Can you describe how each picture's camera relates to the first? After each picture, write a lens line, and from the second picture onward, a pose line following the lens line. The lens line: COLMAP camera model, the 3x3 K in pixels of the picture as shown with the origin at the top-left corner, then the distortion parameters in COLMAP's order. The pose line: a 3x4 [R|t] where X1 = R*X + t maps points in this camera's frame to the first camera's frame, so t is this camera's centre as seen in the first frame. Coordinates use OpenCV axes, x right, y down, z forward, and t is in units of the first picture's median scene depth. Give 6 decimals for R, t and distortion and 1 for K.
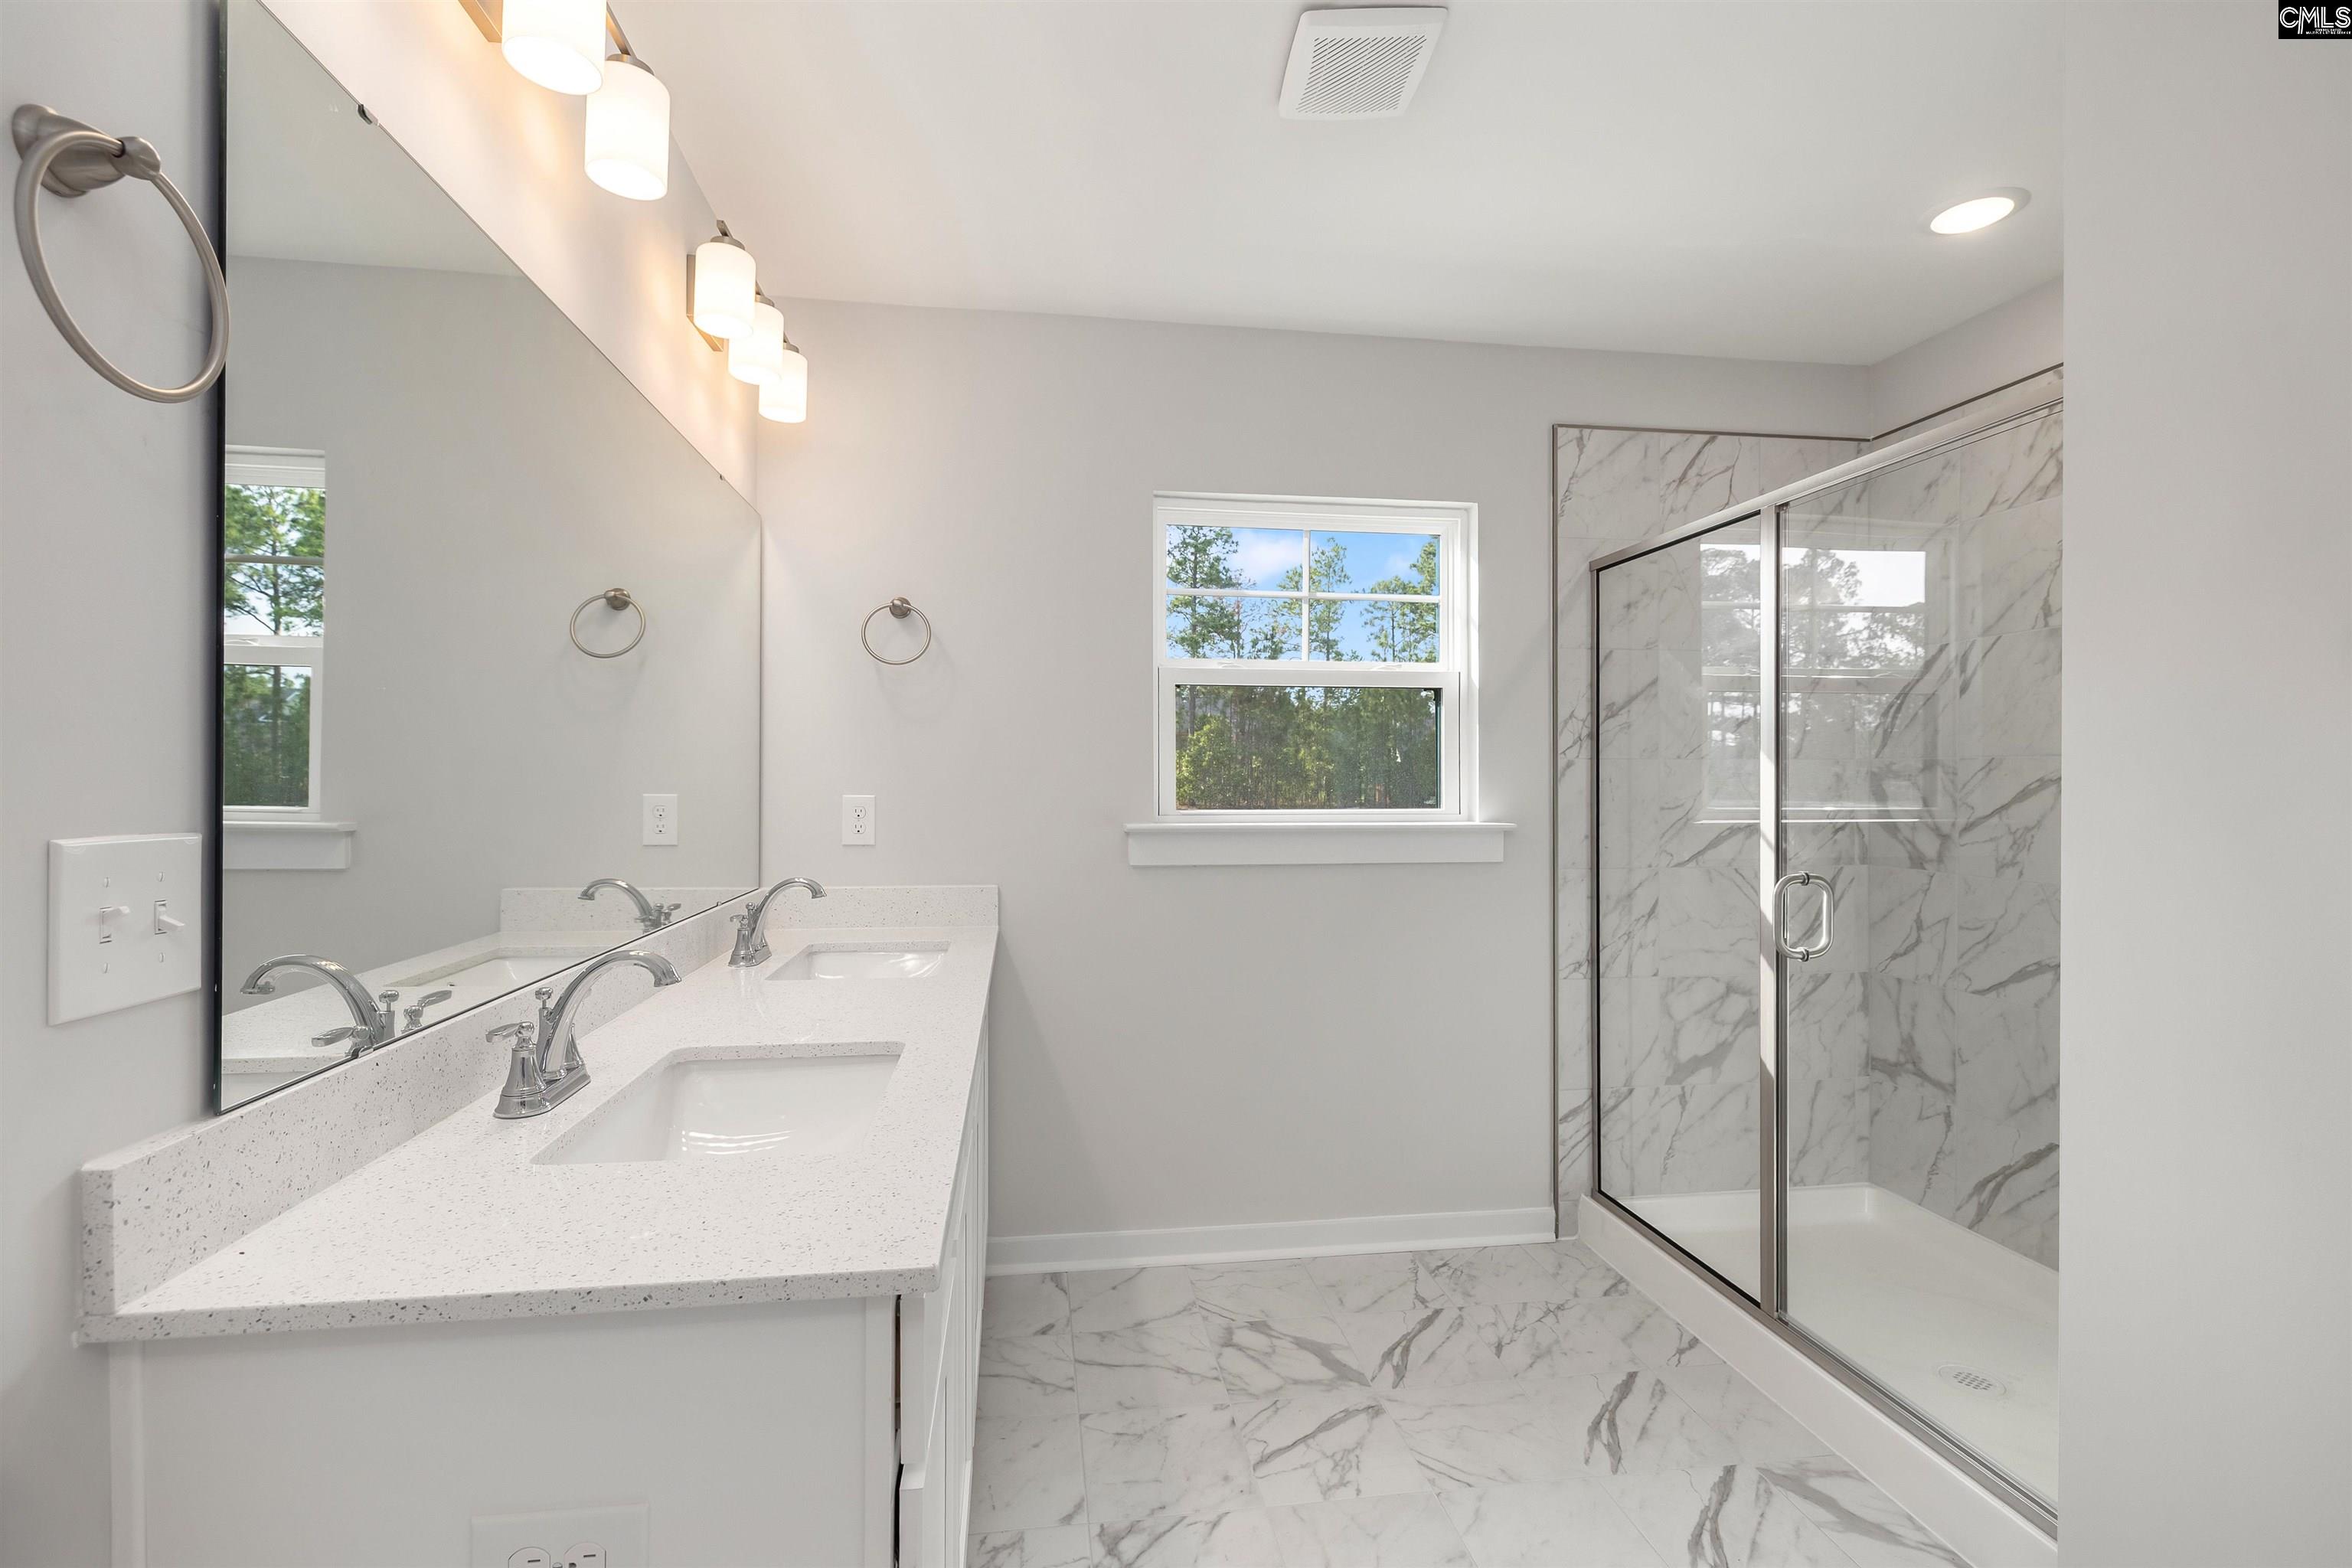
lens RADIAL K [[1008.1, 0, 1181.4], [0, 1008.1, 790.2], [0, 0, 1]] dist [0.001133, 0.000253]
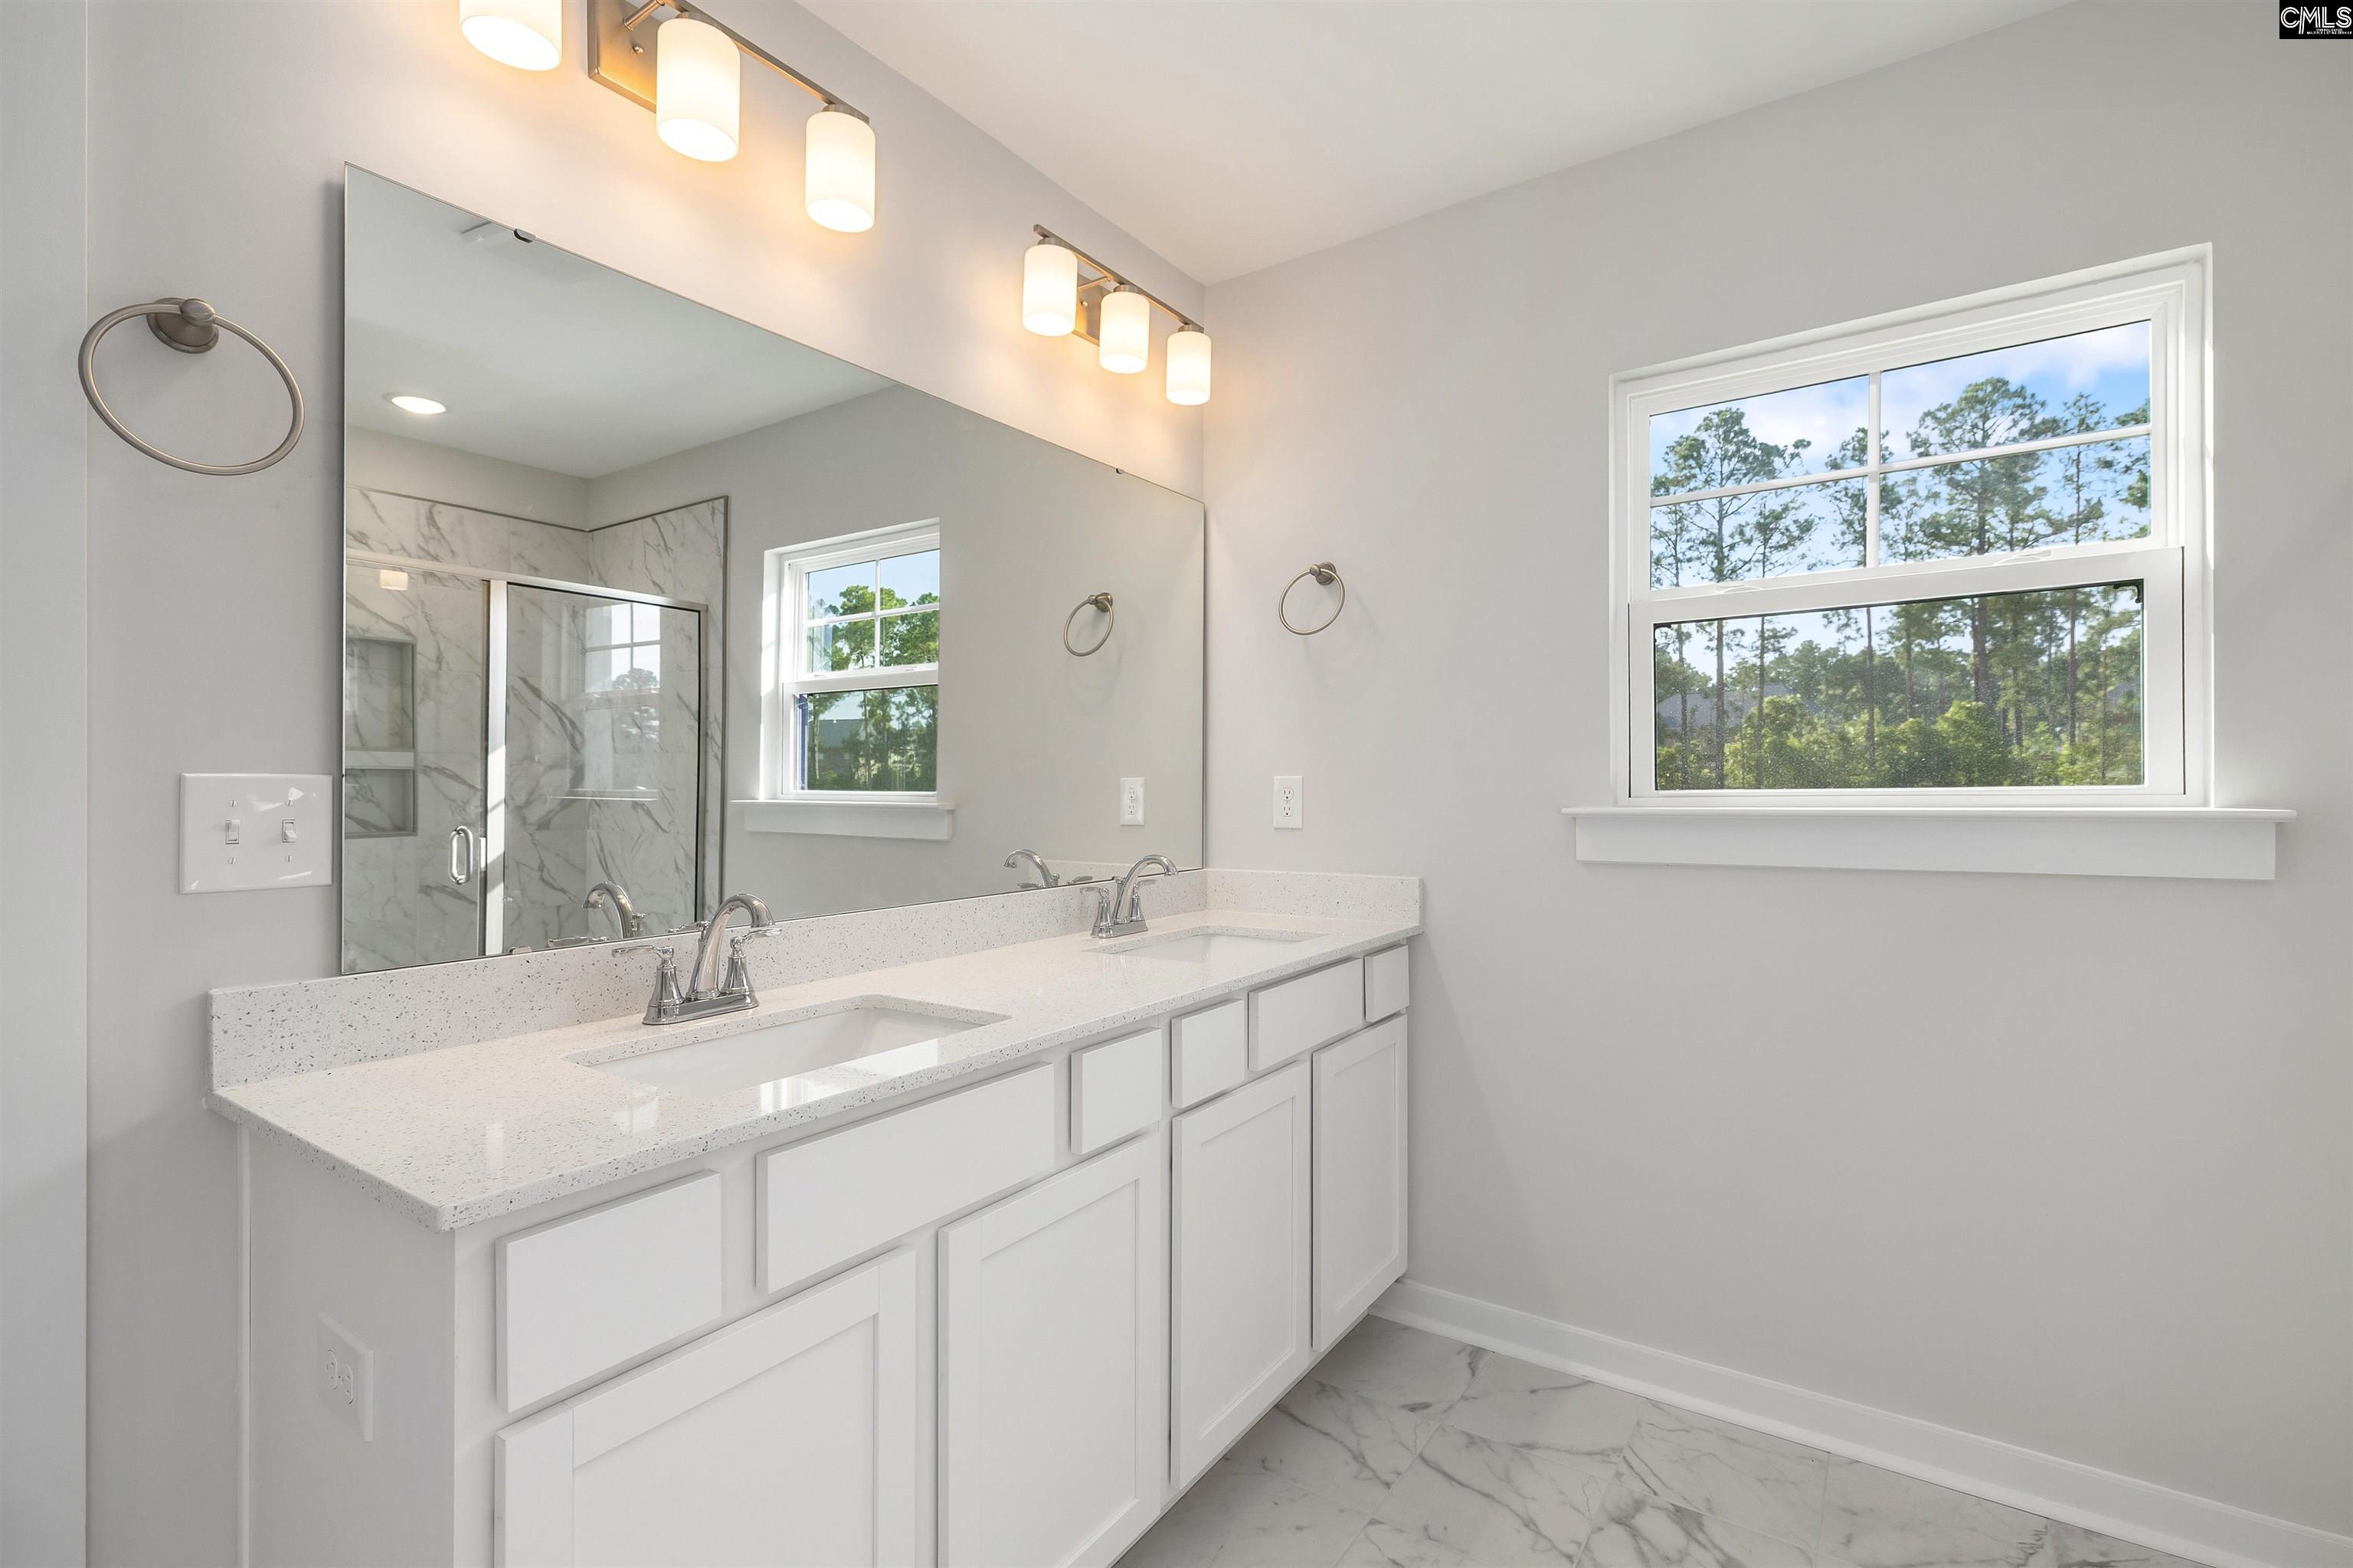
lens RADIAL K [[1041.1, 0, 1182.8], [0, 1041.1, 791.6], [0, 0, 1]] dist [0.001012, 0.000482]
pose [[0.751668, -0.007138, -0.659503, 0.266998], [0.006593, 0.999973, -0.003308, 0.022997], [0.659509, -0.001861, 0.751695, 0.201733]]
